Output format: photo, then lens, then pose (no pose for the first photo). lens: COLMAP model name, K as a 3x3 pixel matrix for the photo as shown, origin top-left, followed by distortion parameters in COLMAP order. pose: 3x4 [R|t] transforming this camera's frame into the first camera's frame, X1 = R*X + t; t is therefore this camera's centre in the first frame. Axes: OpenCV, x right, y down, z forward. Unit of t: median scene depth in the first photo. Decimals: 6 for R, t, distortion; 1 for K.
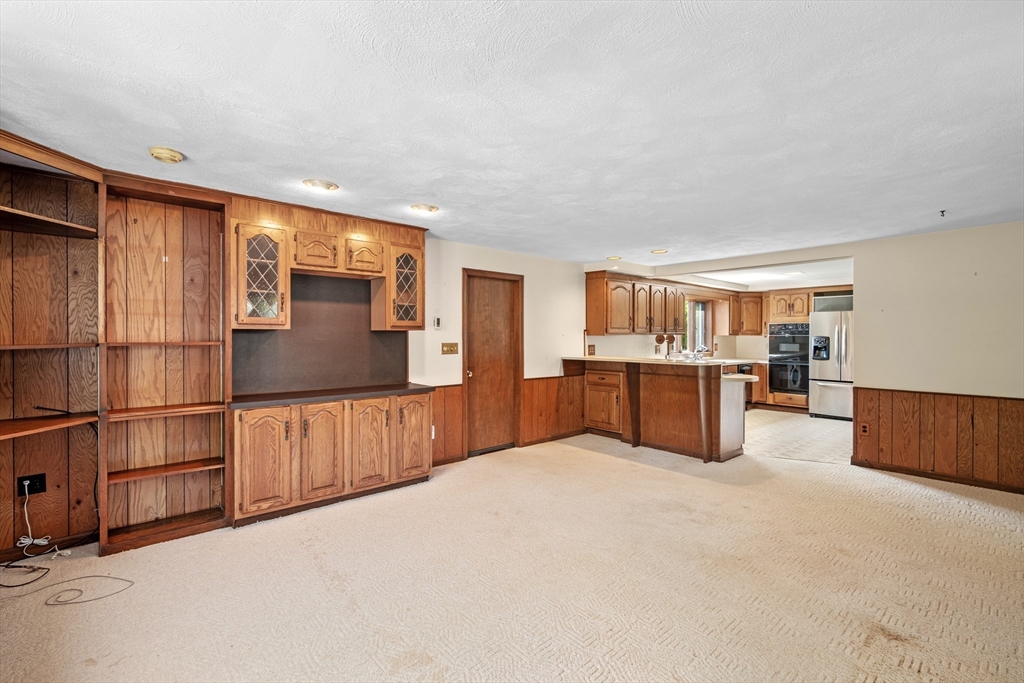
lens RADIAL K [[455.0, 0, 513.0], [0, 455.0, 336.4], [0, 0, 1]] dist [0.000159, 0.000025]
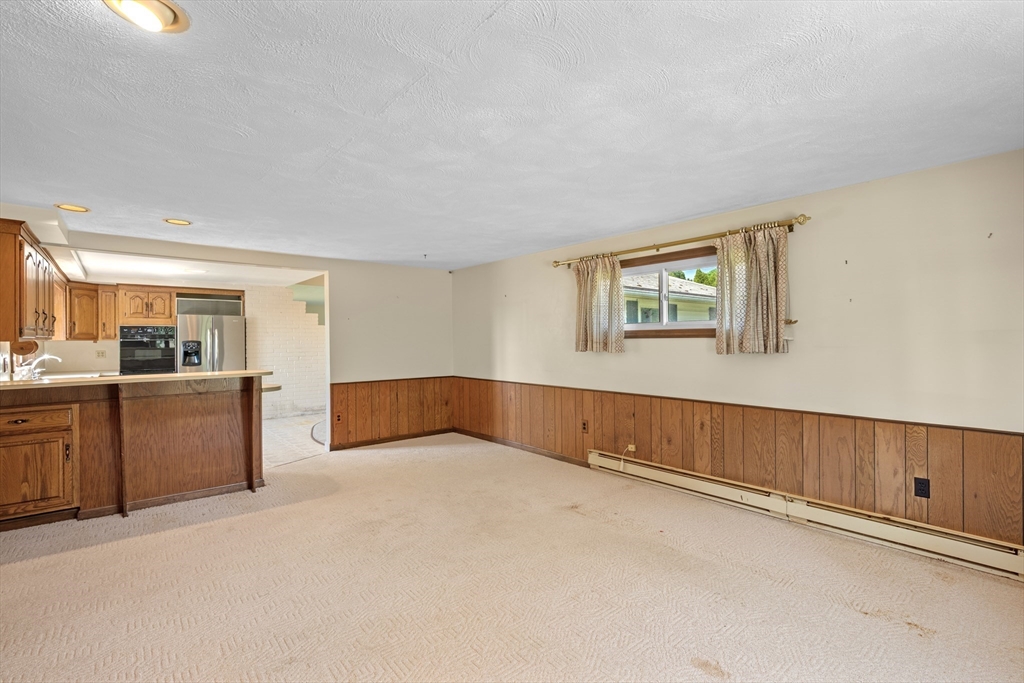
lens RADIAL K [[467.6, 0, 512.8], [0, 467.6, 338.8], [0, 0, 1]] dist [0.000341, 0.000095]
pose [[0.029845, -0.002884, 0.999550, -0.339077], [0.007183, 0.999971, 0.002671, -0.002488], [-0.999529, 0.007100, 0.029865, 0.399515]]
